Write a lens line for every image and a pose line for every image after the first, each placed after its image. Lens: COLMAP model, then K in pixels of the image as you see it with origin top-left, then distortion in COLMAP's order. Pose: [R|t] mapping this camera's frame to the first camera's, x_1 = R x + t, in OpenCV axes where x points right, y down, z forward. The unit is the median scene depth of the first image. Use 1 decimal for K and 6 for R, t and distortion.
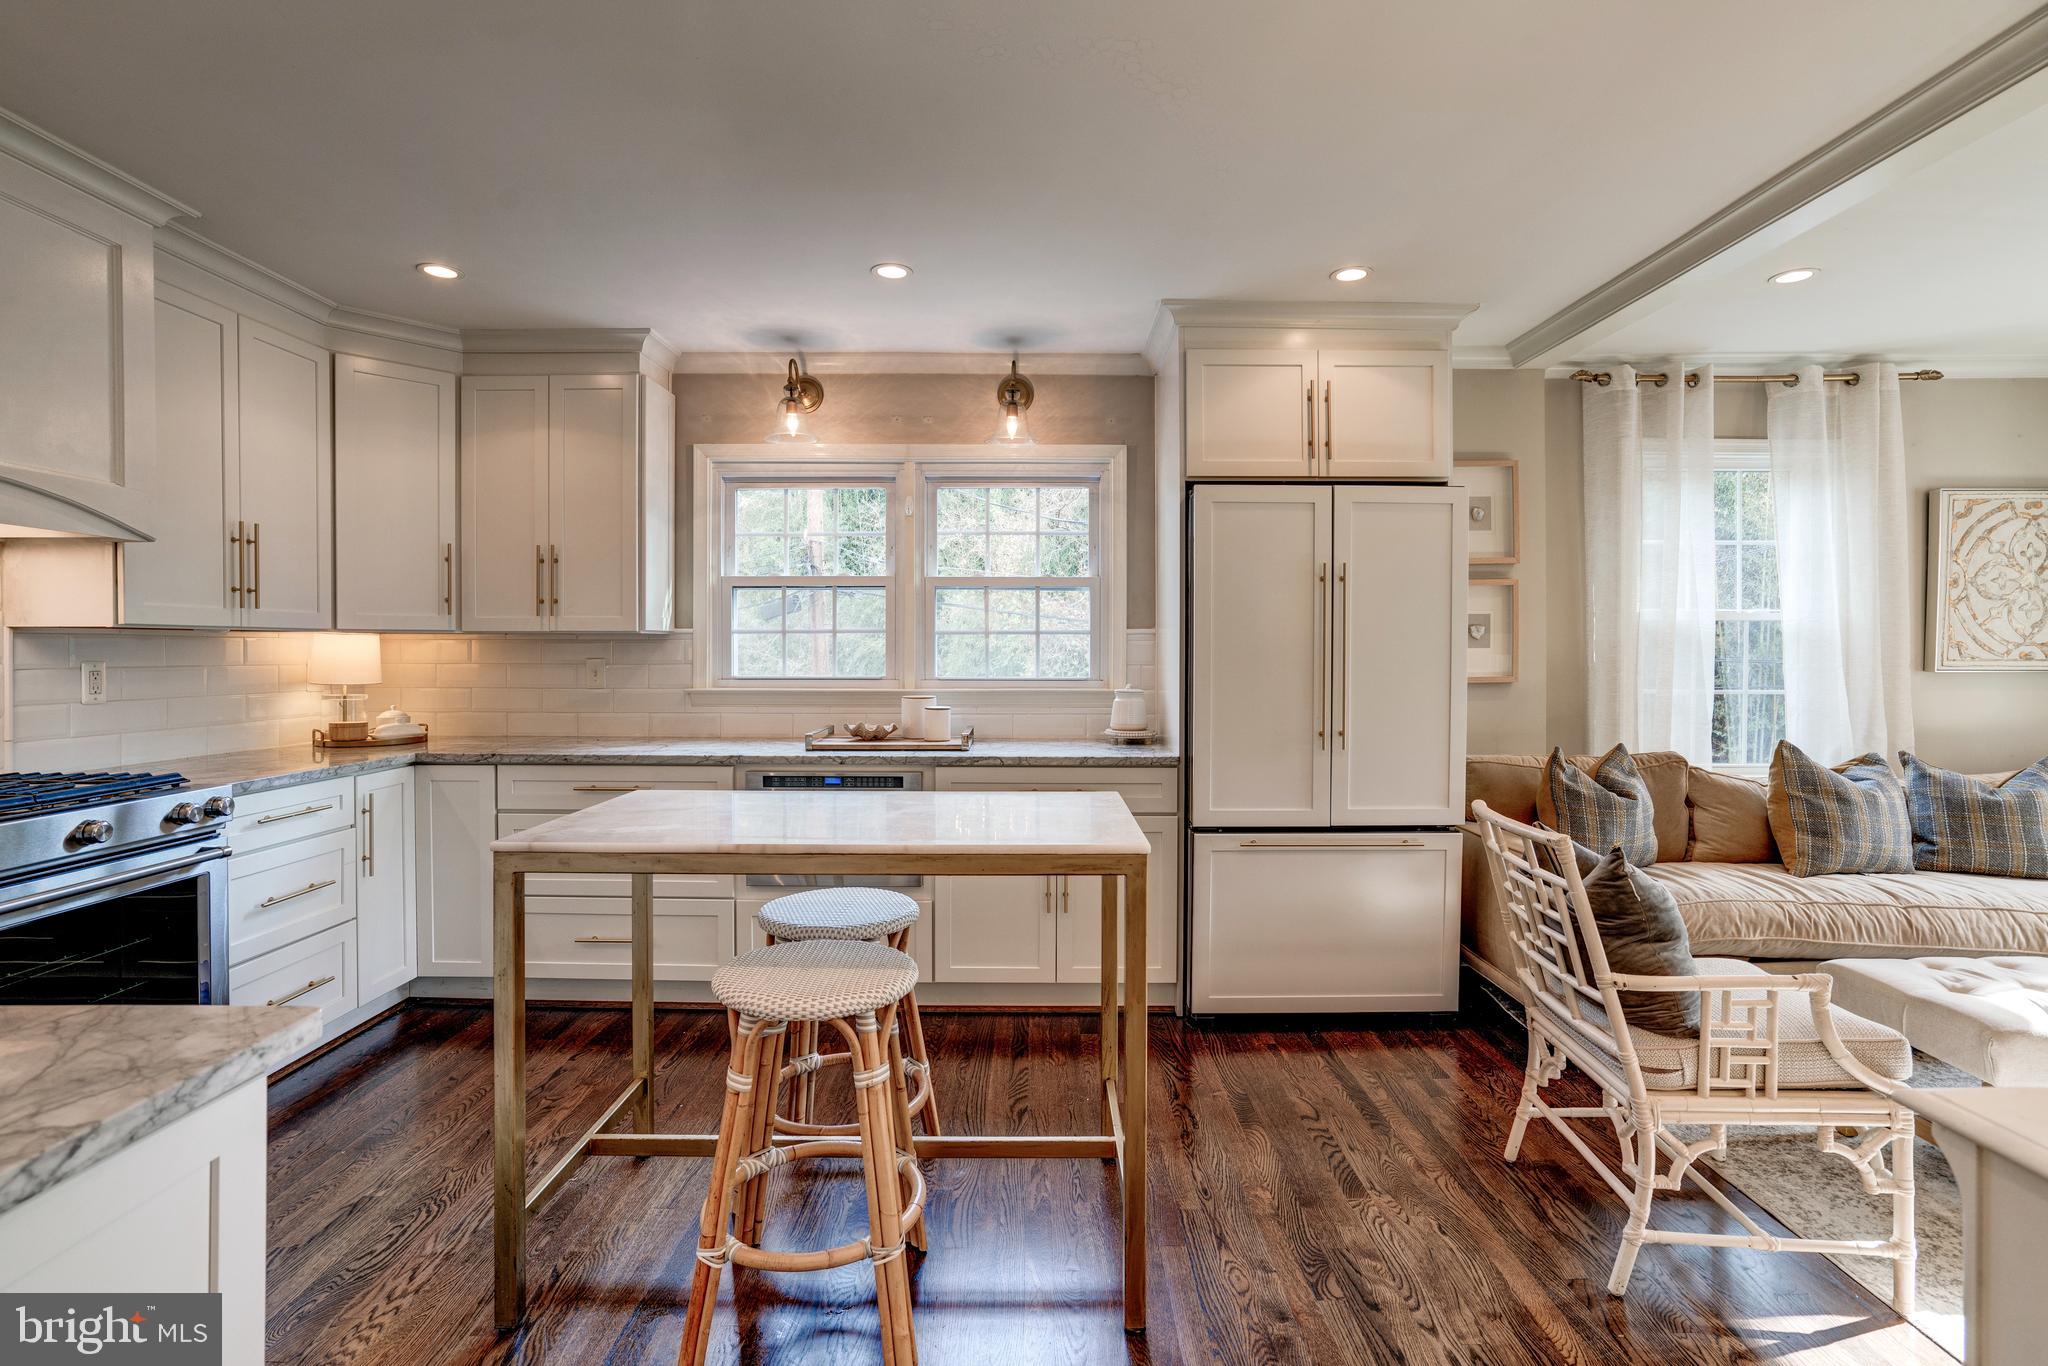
lens RADIAL K [[1042.5, 0, 1047.7], [0, 1042.5, 660.3], [0, 0, 1]] dist [-0.077458, 0.048149]
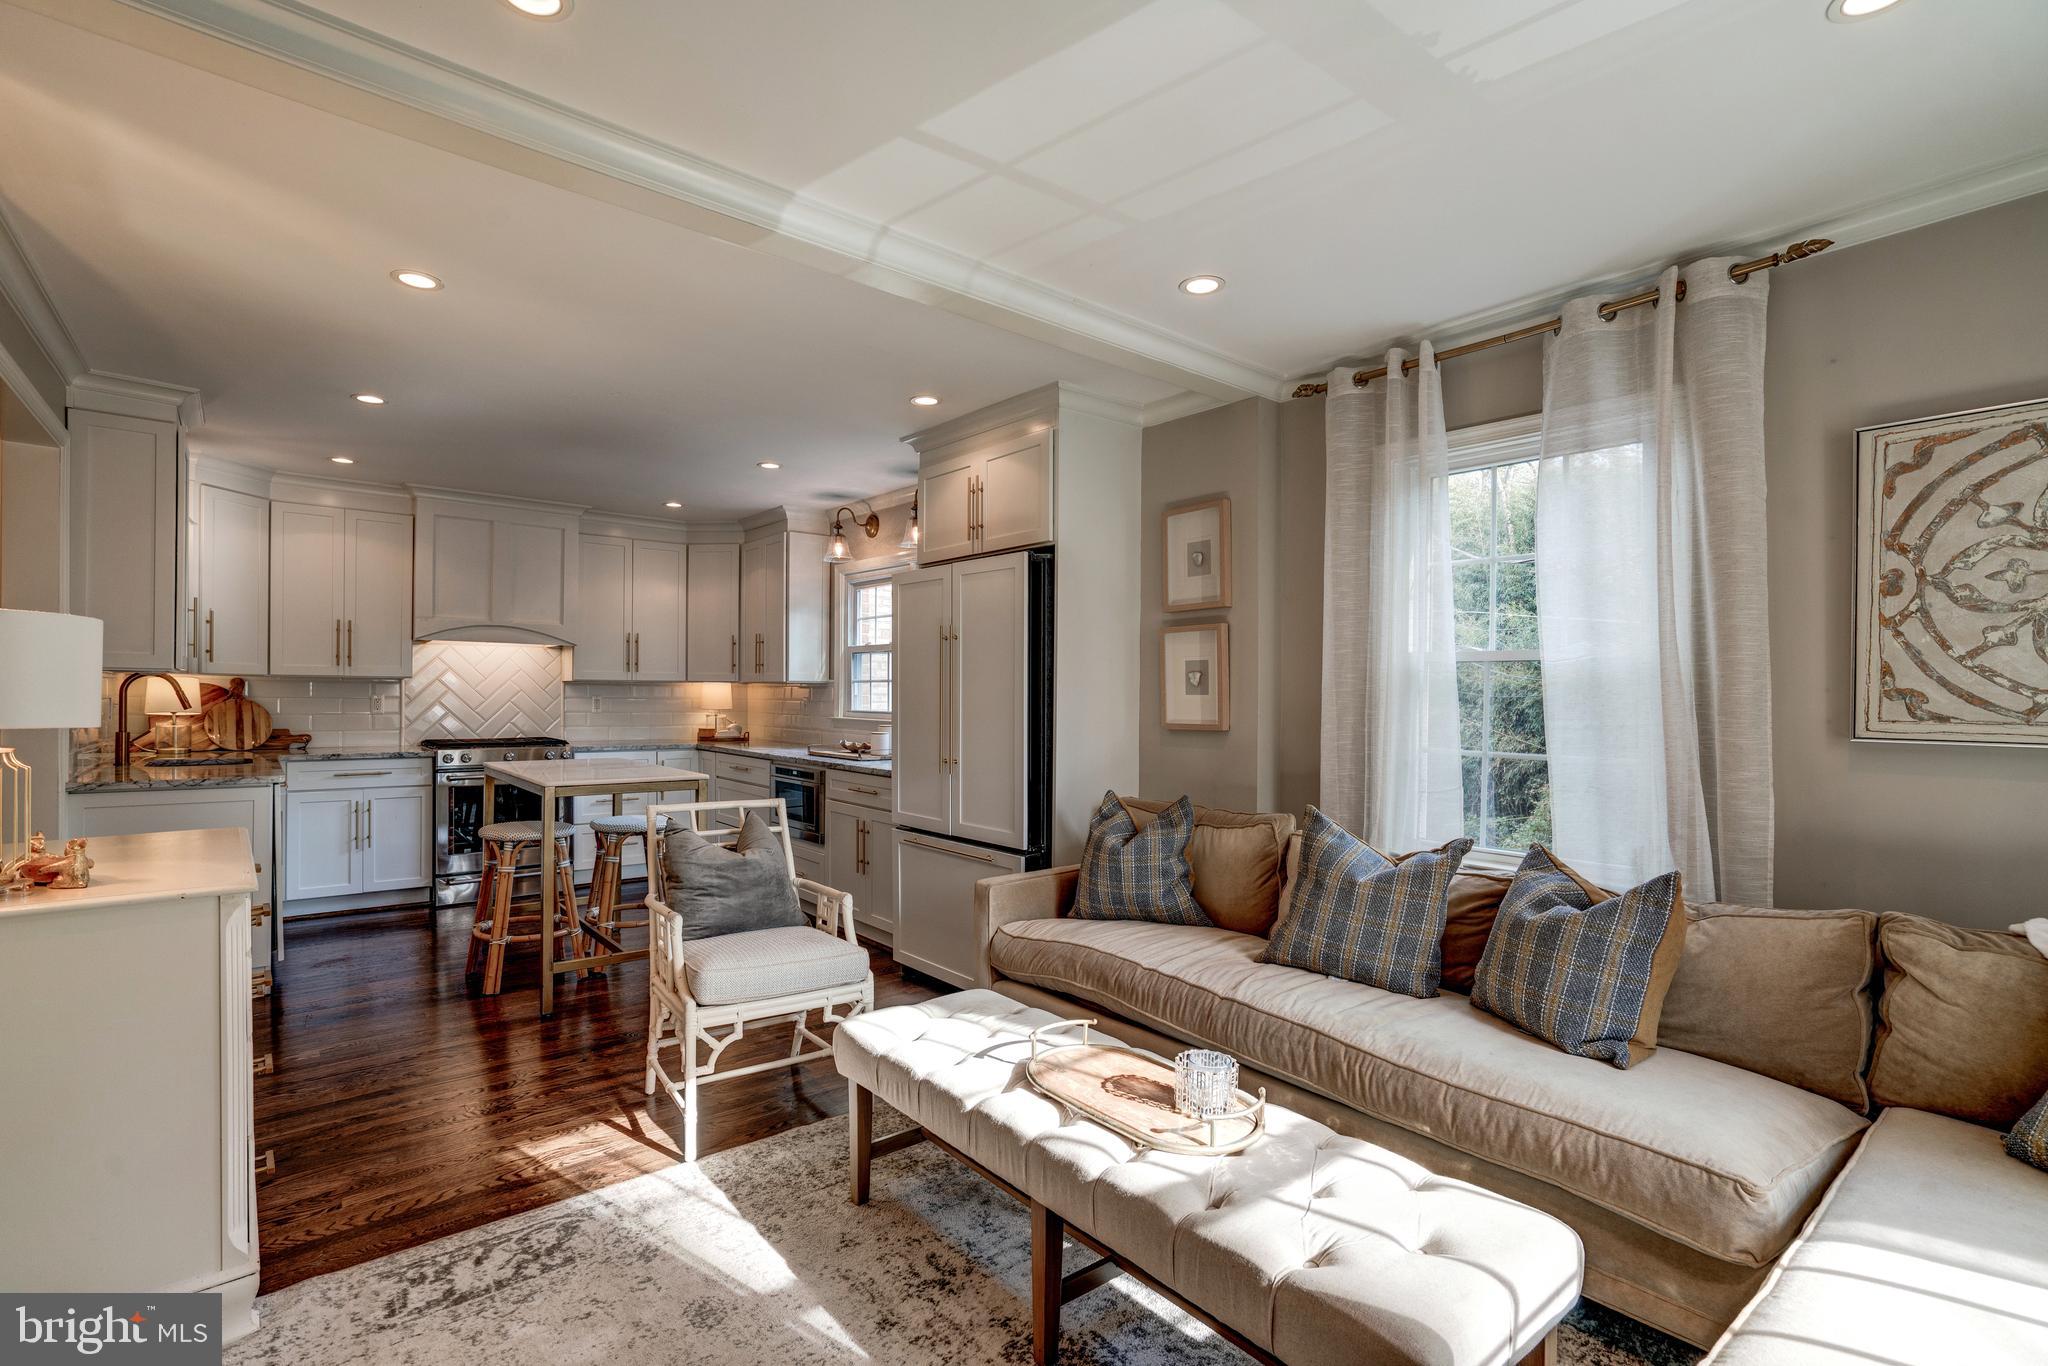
lens RADIAL K [[1064.2, 0, 1001.2], [0, 1064.2, 689.0], [0, 0, 1]] dist [0.016007, 0.000321]
pose [[0.578888, 0.003749, -0.815399, 1.179211], [-0.020115, 0.999751, -0.009684, -0.003259], [0.815159, 0.022007, 0.578819, 0.255174]]
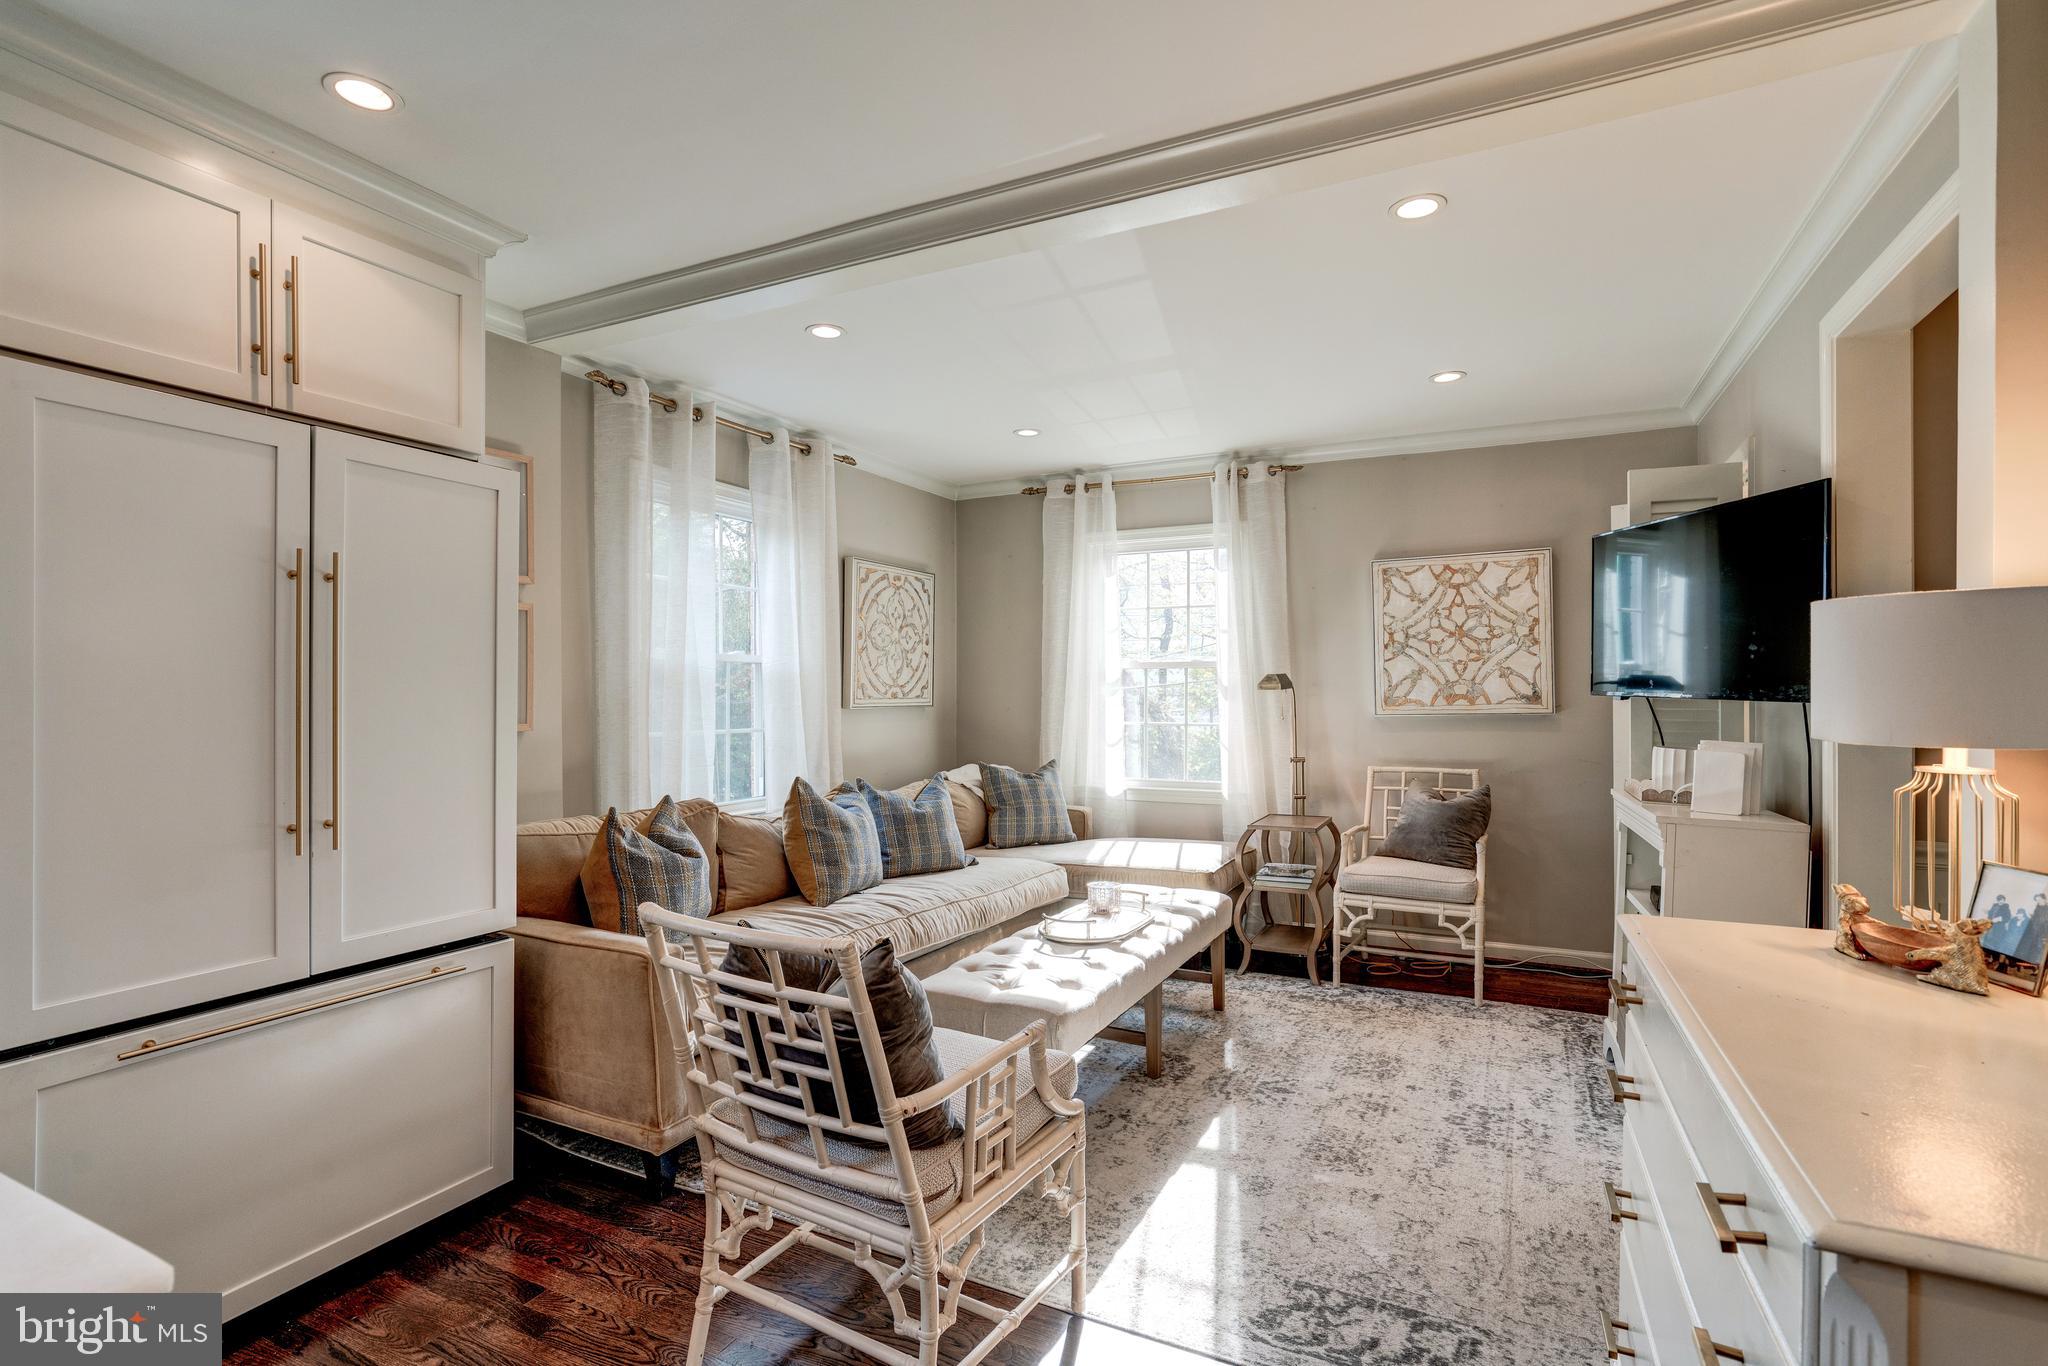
lens RADIAL K [[941.5, 0, 1030.9], [0, 941.5, 694.9], [0, 0, 1]] dist [-0.048127, 0.027361]
pose [[0.448056, -0.004204, 0.893996, -0.023365], [0.010436, 0.999945, -0.000528, -0.002318], [-0.893945, 0.009566, 0.448075, 0.319372]]
